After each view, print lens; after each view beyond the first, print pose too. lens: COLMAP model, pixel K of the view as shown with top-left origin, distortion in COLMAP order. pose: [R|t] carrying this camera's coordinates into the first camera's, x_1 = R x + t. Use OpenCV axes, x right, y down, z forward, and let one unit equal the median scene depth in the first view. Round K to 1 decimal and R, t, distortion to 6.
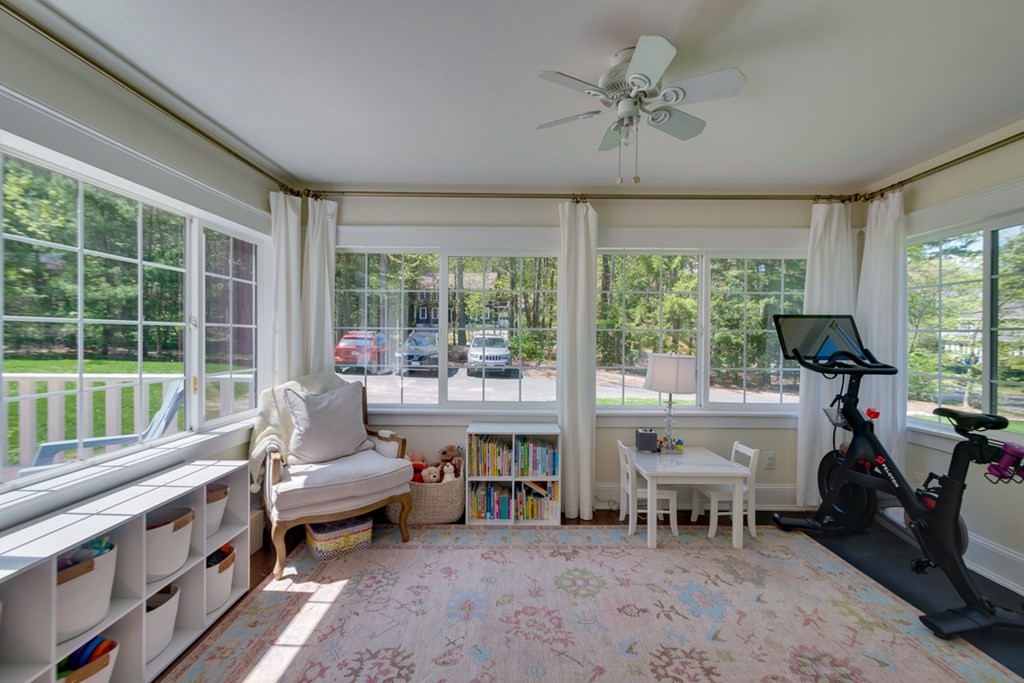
lens RADIAL K [[448.0, 0, 516.8], [0, 448.0, 338.1], [0, 0, 1]] dist [0.002942, 0.000301]
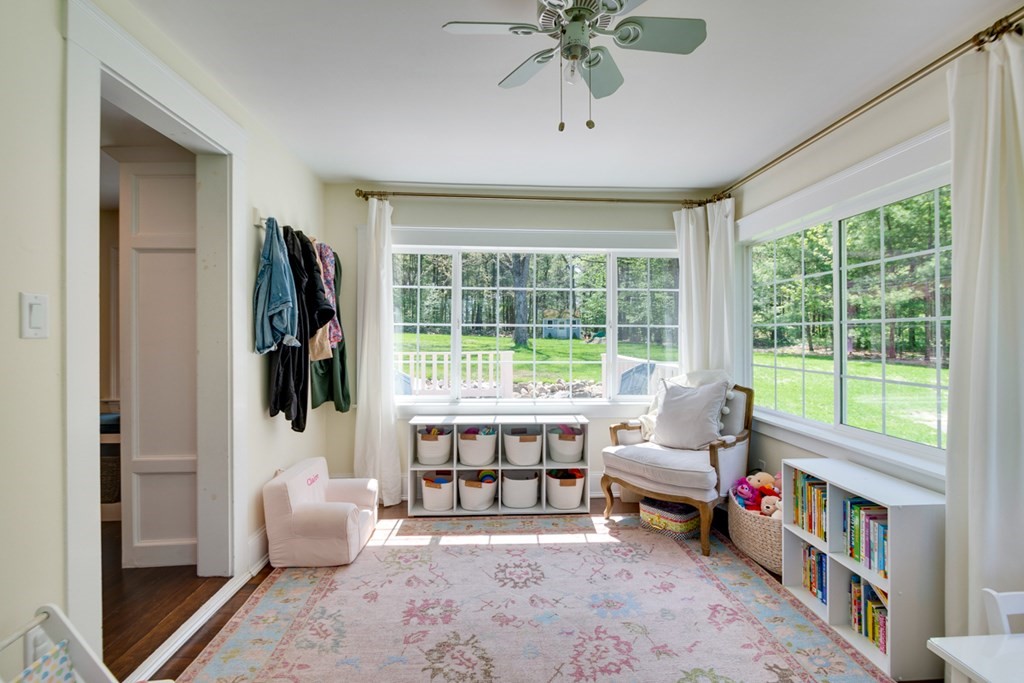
lens RADIAL K [[457.6, 0, 515.8], [0, 457.6, 336.3], [0, 0, 1]] dist [-0.000197, -0.000027]
pose [[0.065489, -0.005846, -0.997836, 0.712256], [-0.011496, 0.999912, -0.006613, 0.015550], [0.997787, 0.011904, 0.065416, 0.579499]]
